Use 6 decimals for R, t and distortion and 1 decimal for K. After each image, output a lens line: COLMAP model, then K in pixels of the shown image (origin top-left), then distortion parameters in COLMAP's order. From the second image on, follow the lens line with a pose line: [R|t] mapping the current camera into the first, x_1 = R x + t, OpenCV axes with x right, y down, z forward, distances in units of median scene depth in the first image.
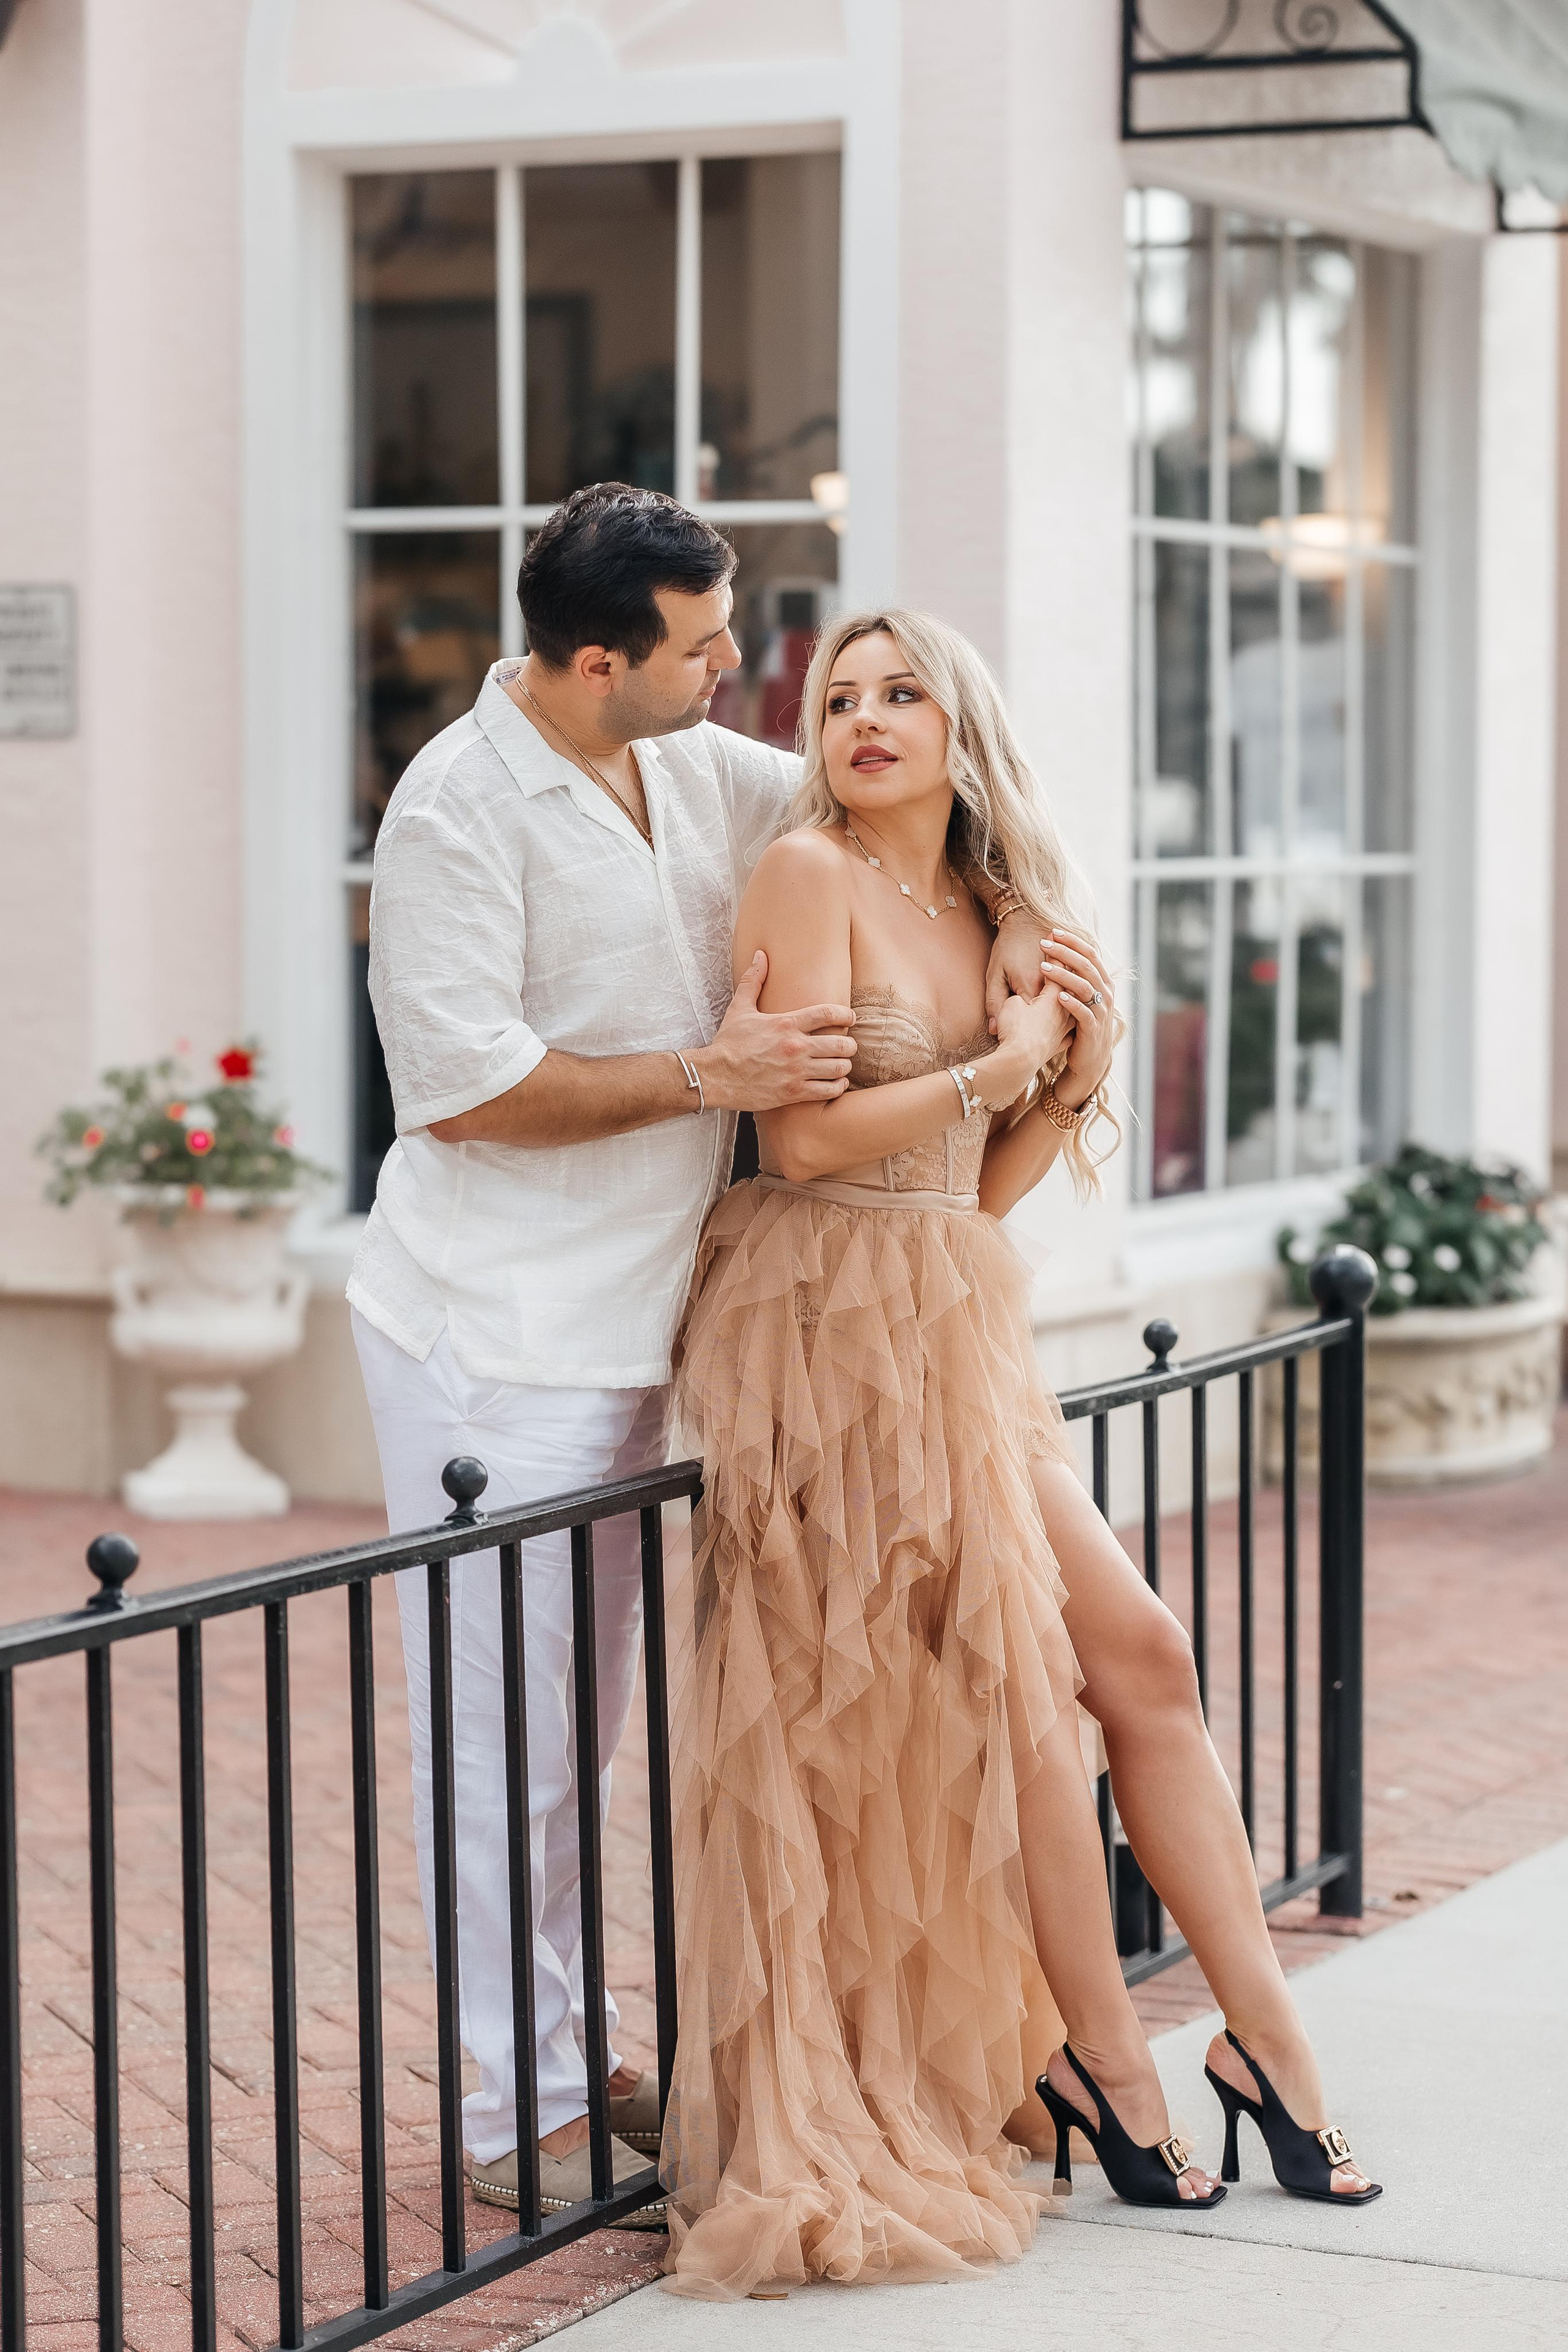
lens RADIAL K [[6024.3, 0, 784.0], [0, 6024.3, 1176.0], [0, 0, 1]] dist [-0.057058, 0.608394]
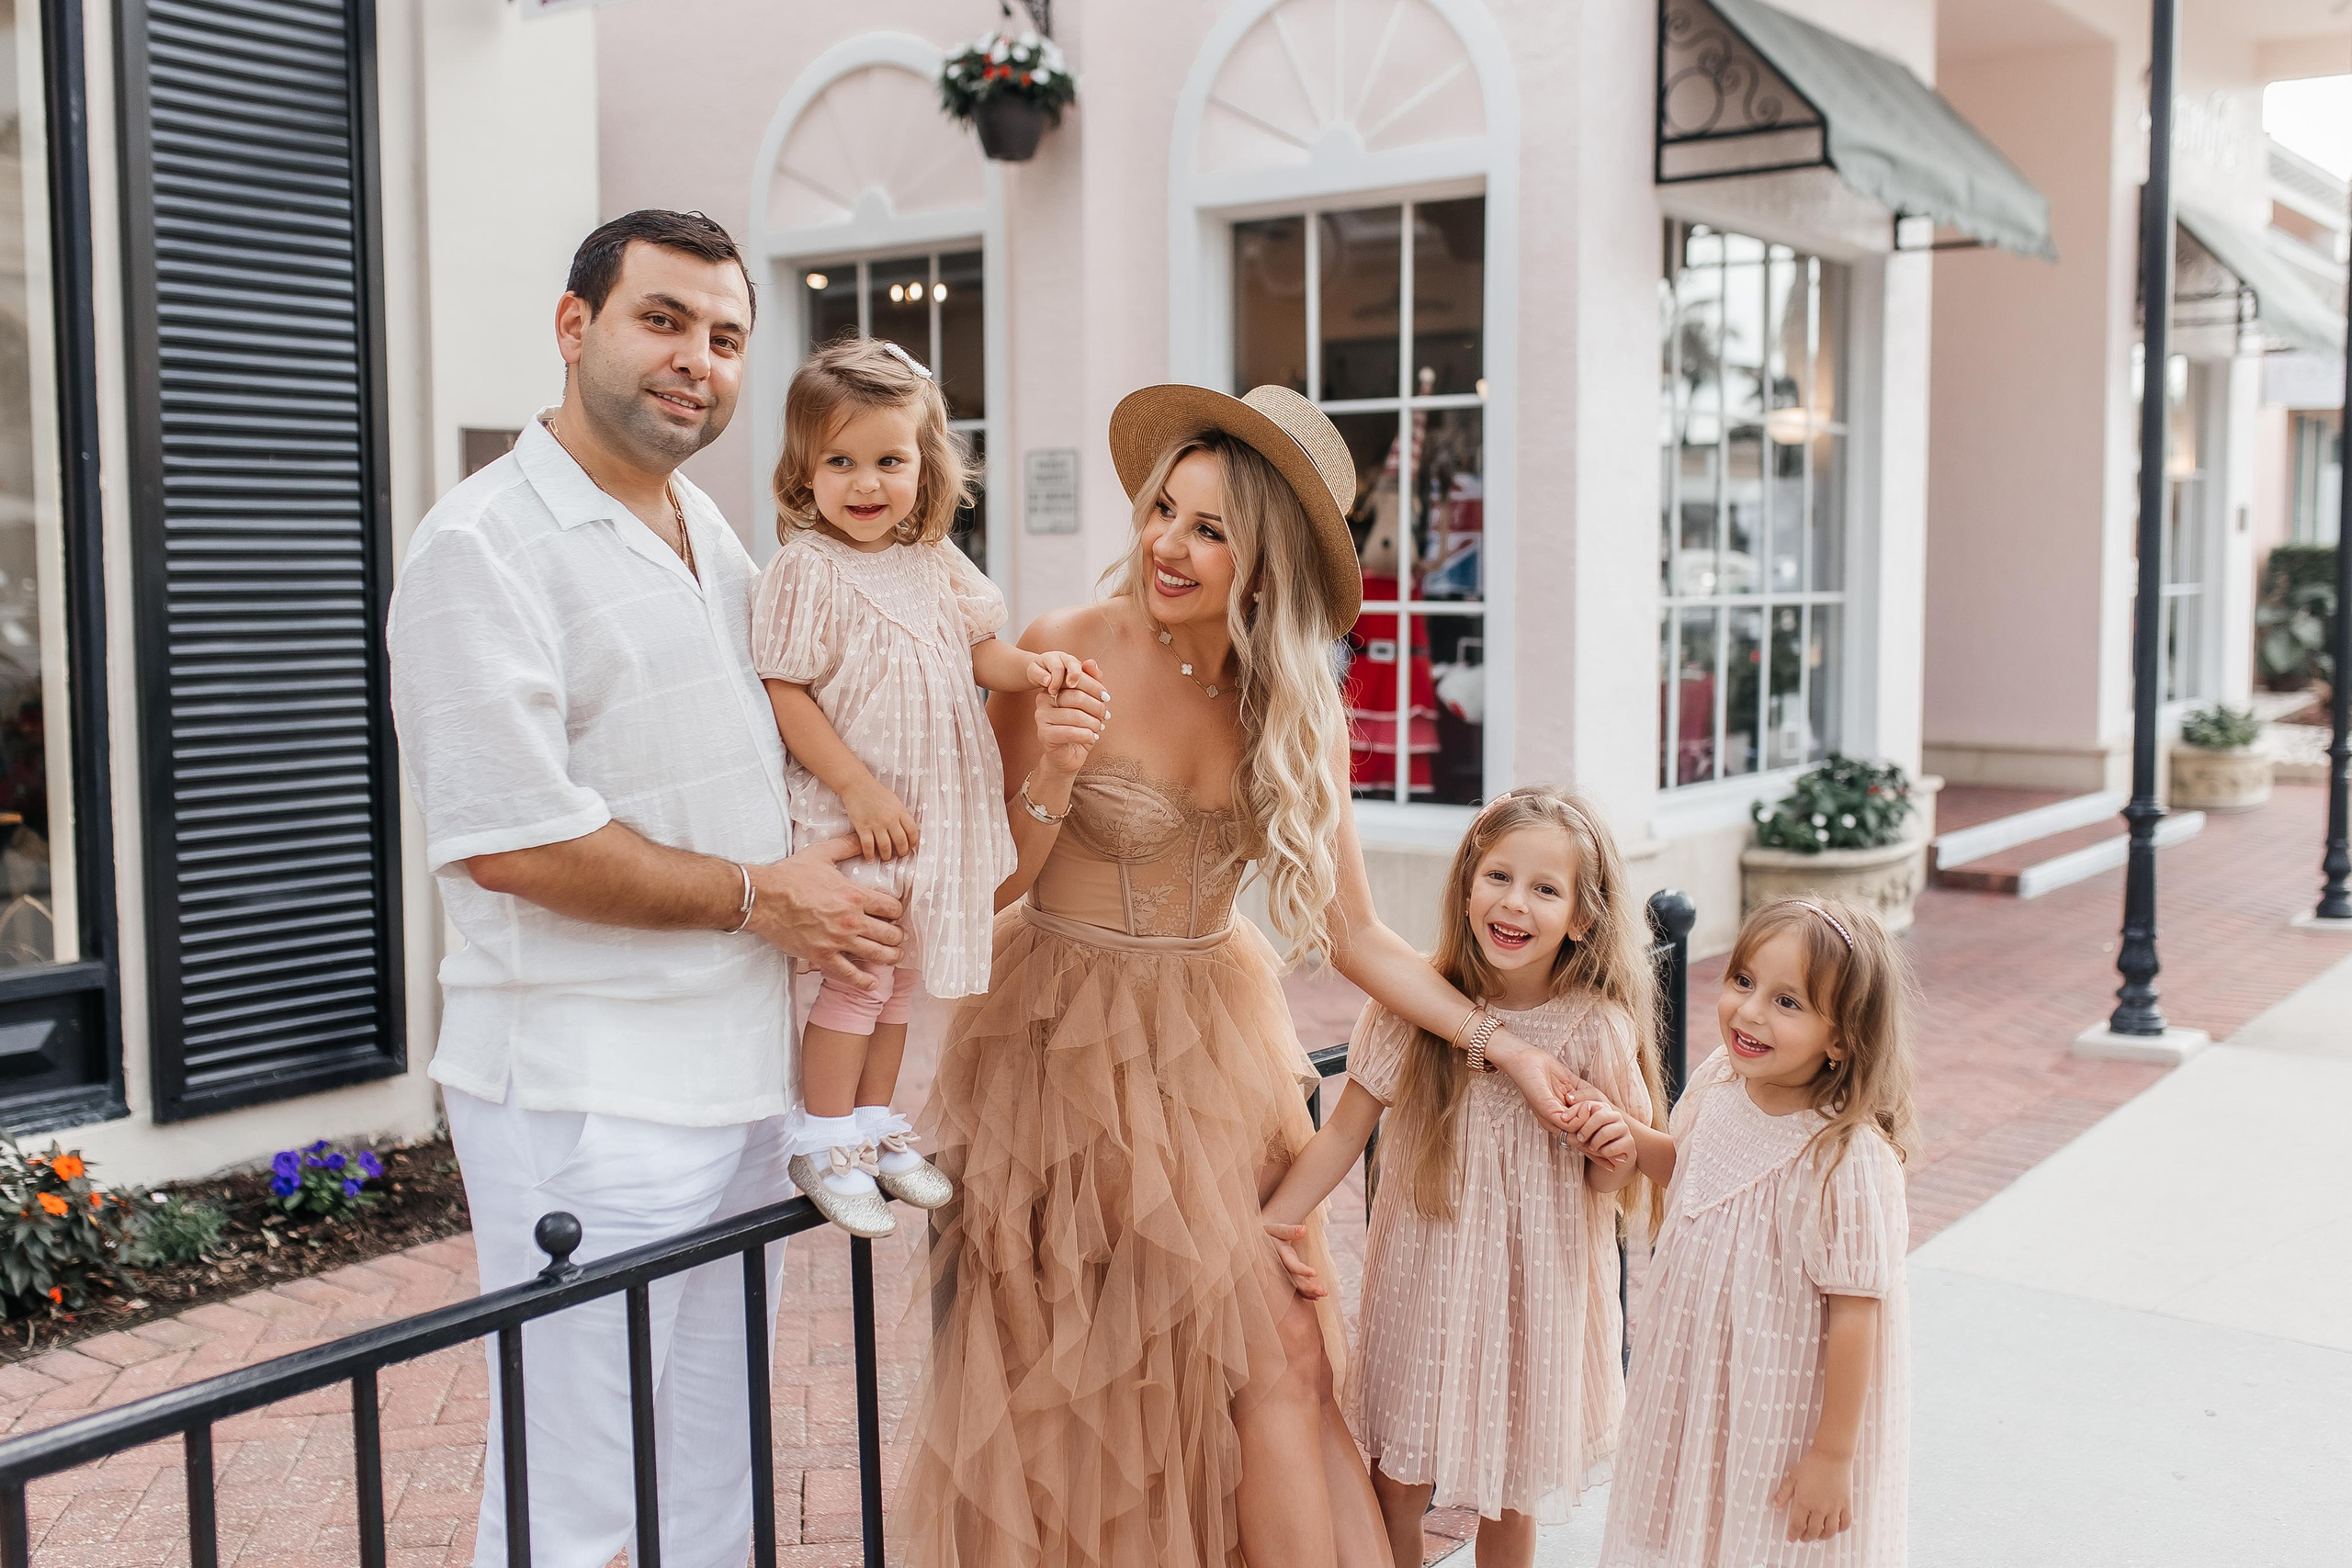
lens RADIAL K [[2326.2, 0, 1182.1], [0, 2326.2, 742.9], [0, 0, 1]] dist [0.004238, -0.001704]
pose [[0.979192, 0.010089, -0.202683, 0.060906], [-0.007555, 0.999883, 0.013274, -0.018251], [0.202794, -0.011467, 0.979154, 0.312730]]
